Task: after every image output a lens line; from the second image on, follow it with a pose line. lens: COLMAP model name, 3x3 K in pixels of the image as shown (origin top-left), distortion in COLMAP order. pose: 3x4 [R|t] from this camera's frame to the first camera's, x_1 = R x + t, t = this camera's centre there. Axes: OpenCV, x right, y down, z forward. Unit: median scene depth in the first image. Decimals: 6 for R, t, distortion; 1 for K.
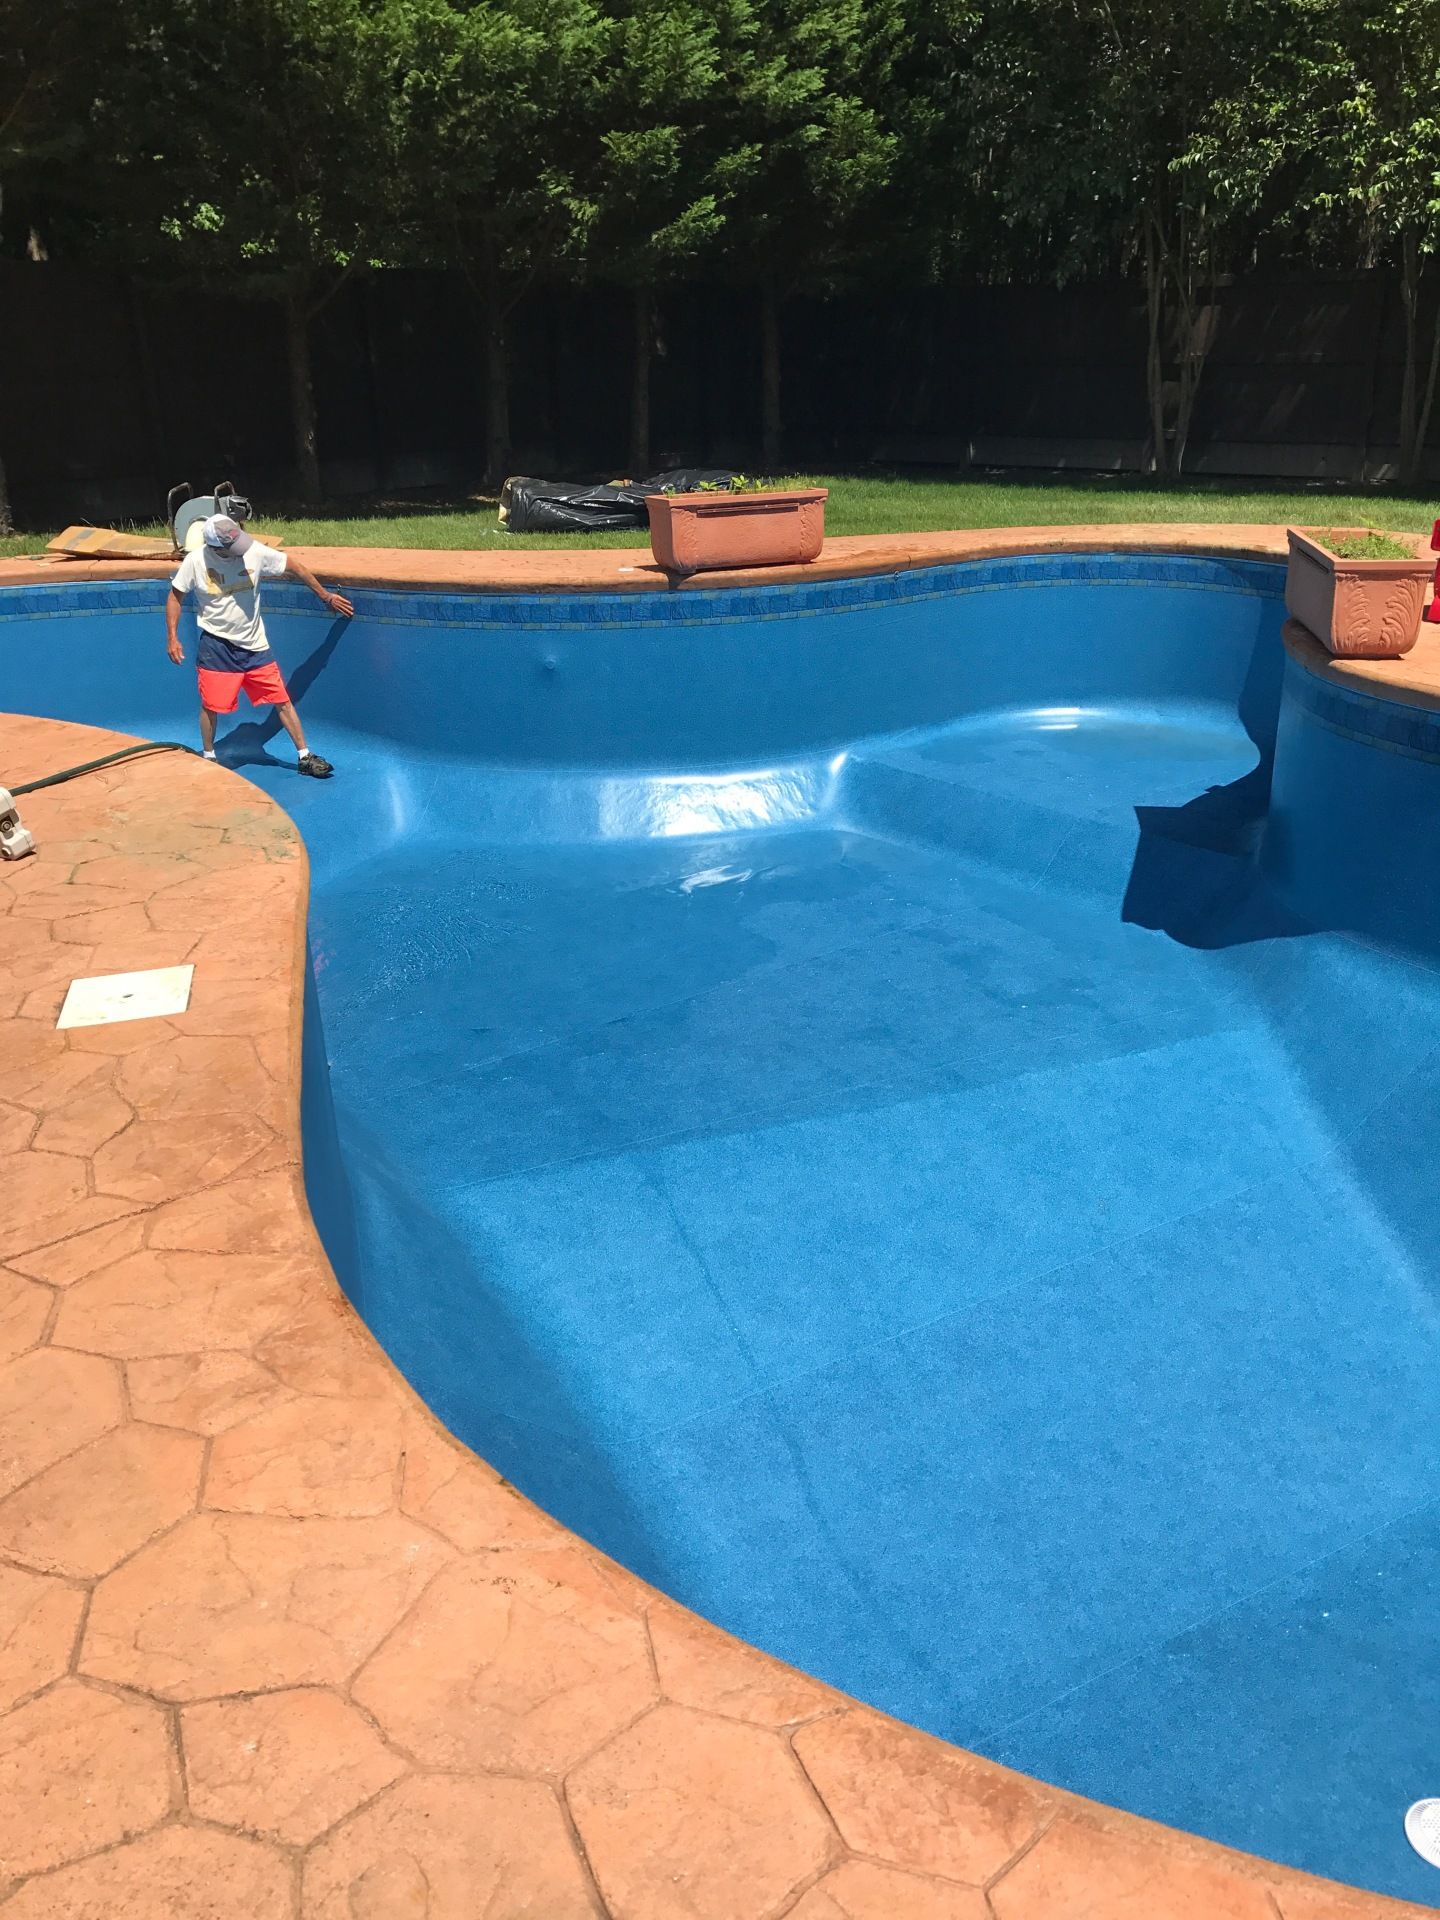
lens RADIAL K [[1490.8, 0, 719.8], [0, 1490.8, 995.4], [0, 0, 1]] dist [0.040198, -0.066638]
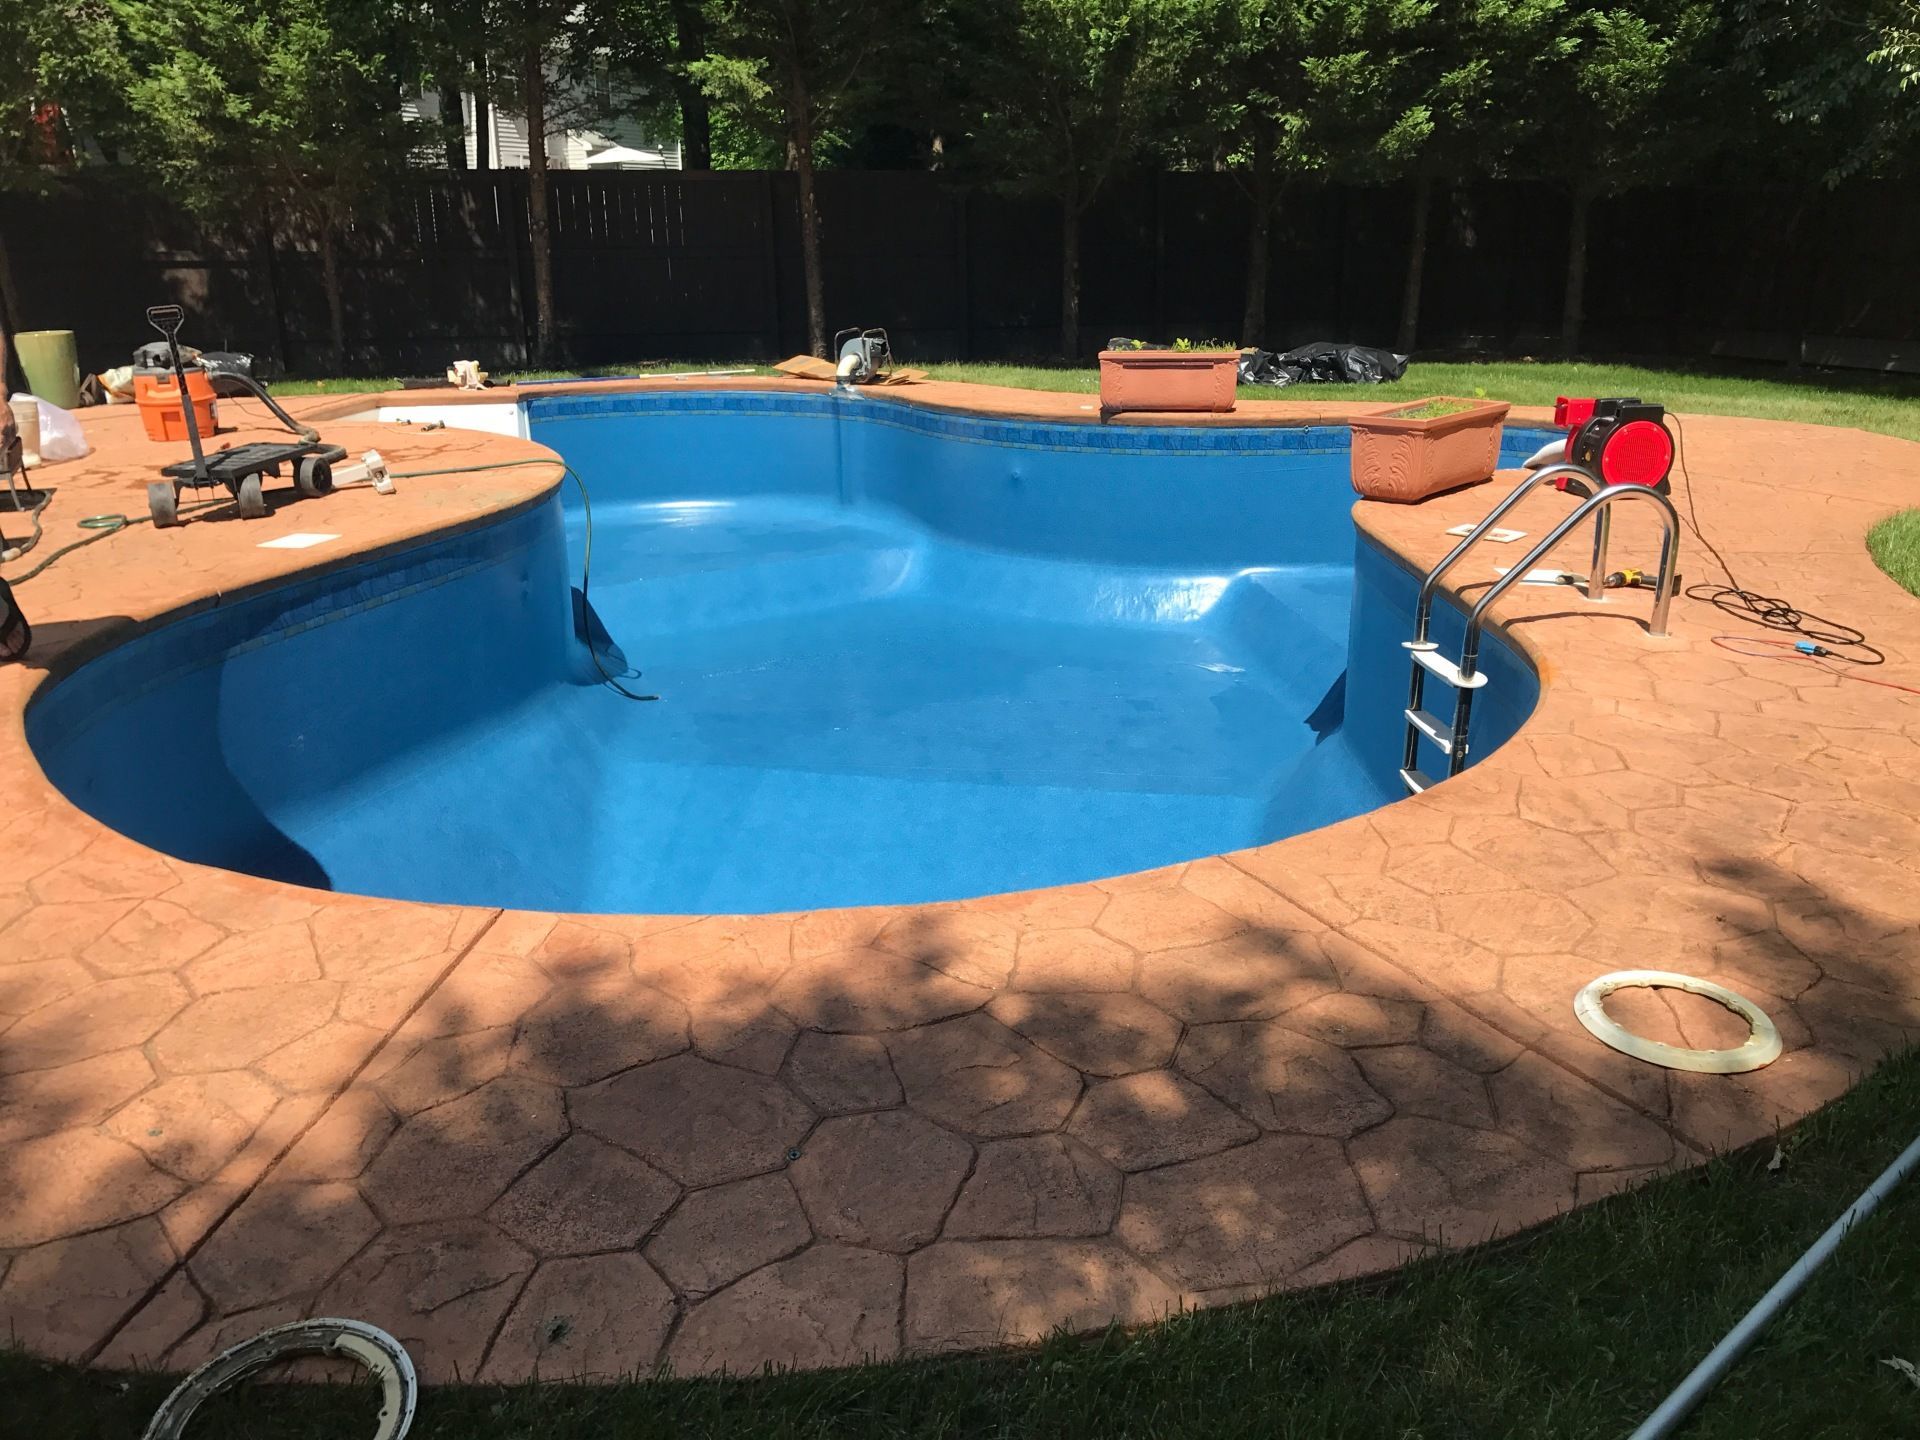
lens RADIAL K [[1490.8, 0, 960.0], [0, 1490.8, 720.0], [0, 0, 1]] dist [0.040198, -0.066638]
pose [[0.845796, 0.176422, -0.503491, 0.529405], [-0.222082, 0.974516, -0.031600, 0.035906], [0.485085, 0.138543, 0.863422, -0.103001]]
